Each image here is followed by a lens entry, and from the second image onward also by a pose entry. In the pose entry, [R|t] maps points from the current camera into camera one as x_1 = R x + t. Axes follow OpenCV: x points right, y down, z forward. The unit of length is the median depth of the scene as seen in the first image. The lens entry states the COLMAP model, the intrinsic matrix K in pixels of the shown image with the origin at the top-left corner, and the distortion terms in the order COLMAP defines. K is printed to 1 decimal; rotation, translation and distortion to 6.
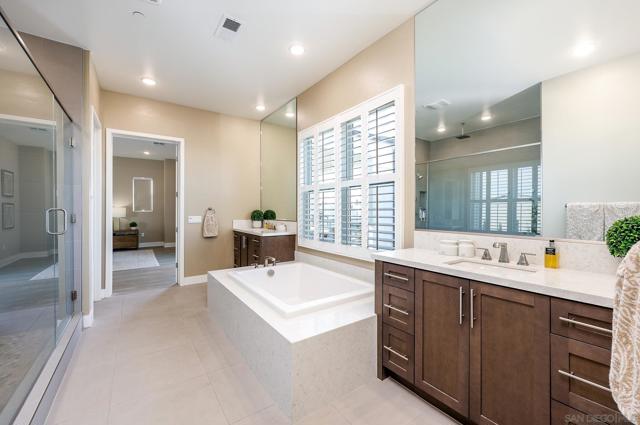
lens RADIAL K [[259.1, 0, 323.1], [0, 259.1, 212.9], [0, 0, 1]] dist [0.000904, 0.000216]
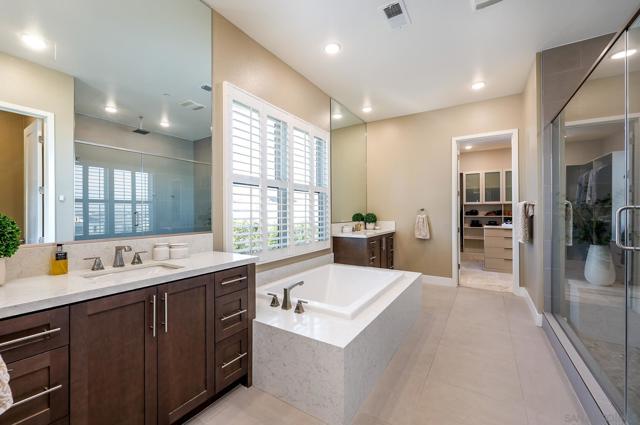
lens RADIAL K [[259.1, 0, 322.5], [0, 259.1, 211.8], [0, 0, 1]] dist [0.000904, 0.000216]
pose [[-0.398152, 0.001197, 0.917319, -0.485900], [0.011707, 0.999924, 0.003777, -0.006099], [-0.917245, 0.012243, -0.398136, 0.709649]]
